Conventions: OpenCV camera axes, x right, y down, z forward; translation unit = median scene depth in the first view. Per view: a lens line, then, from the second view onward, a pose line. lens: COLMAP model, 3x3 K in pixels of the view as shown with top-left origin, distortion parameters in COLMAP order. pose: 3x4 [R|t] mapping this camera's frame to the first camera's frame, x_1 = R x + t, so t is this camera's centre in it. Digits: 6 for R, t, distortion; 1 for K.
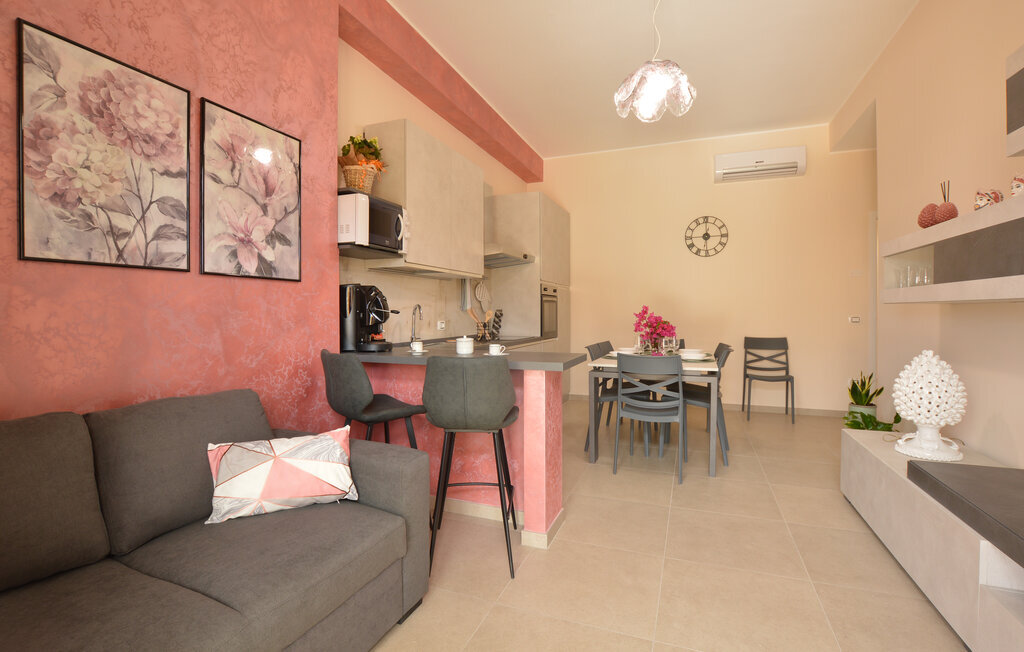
lens RADIAL K [[461.8, 0, 514.9], [0, 461.8, 312.6], [0, 0, 1]] dist [-0.022121, 0.000495]
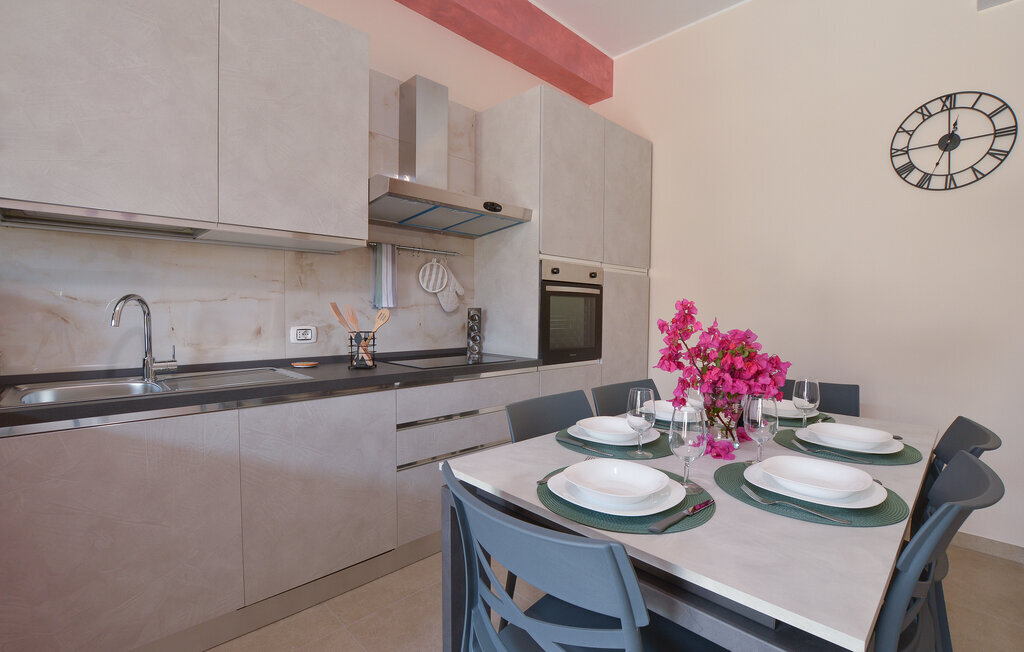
lens RADIAL K [[466.5, 0, 508.5], [0, 466.5, 324.6], [0, 0, 1]] dist [-0.021500, 0.001592]
pose [[0.912718, 0.025934, -0.407765, 0.223610], [-0.015088, 0.999442, 0.029792, -0.003714], [0.408311, -0.021039, 0.912601, 0.451456]]
